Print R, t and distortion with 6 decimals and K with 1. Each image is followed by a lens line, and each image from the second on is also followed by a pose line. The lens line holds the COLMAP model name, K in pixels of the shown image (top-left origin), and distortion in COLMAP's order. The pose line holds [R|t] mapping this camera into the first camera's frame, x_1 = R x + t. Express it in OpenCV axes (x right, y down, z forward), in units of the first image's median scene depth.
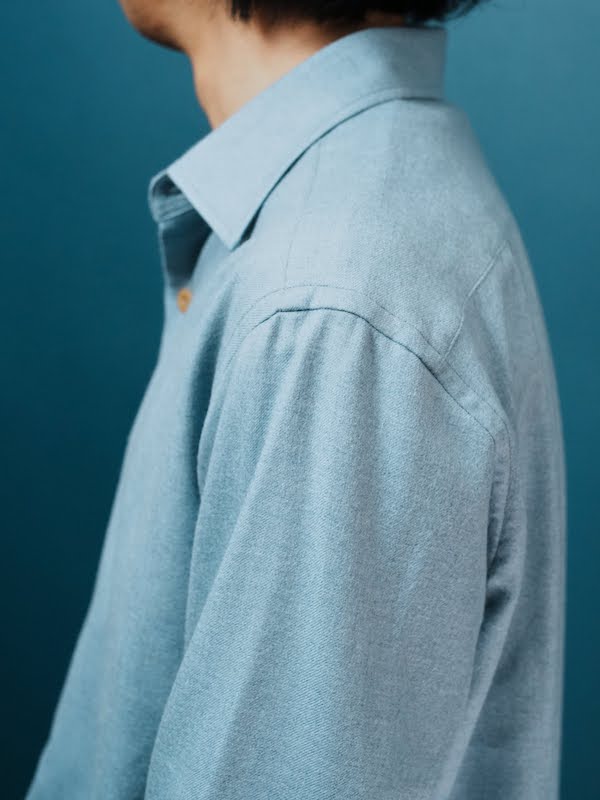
lens RADIAL K [[587.7, 0, 300.0], [0, 587.7, 400.0], [0, 0, 1]] dist [-0.007762, -0.002141]
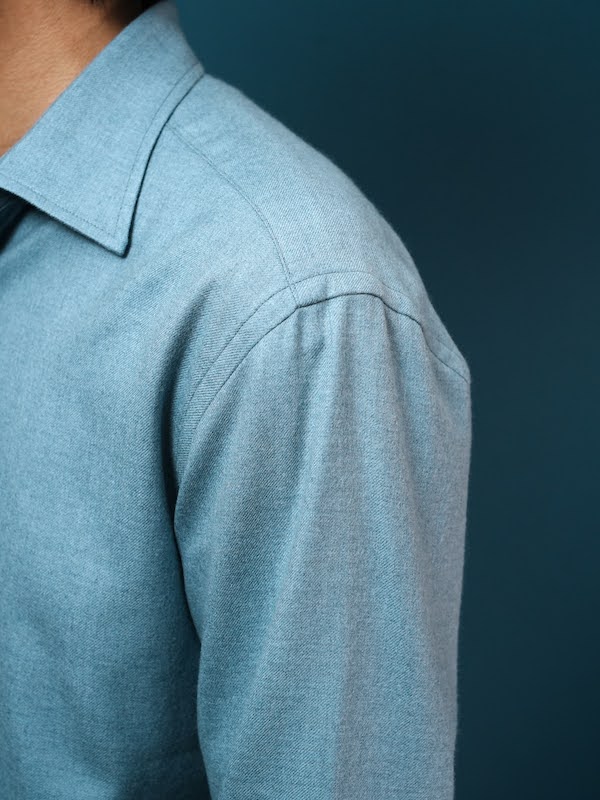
lens RADIAL K [[581.9, 0, 300.1], [0, 581.9, 406.2], [0, 0, 1]] dist [0.007546, 0.002022]
pose [[0.938088, -0.248474, 0.241356, -0.301505], [0.237871, 0.968580, 0.072603, -0.062053], [-0.251812, -0.010696, 0.967717, 0.072072]]
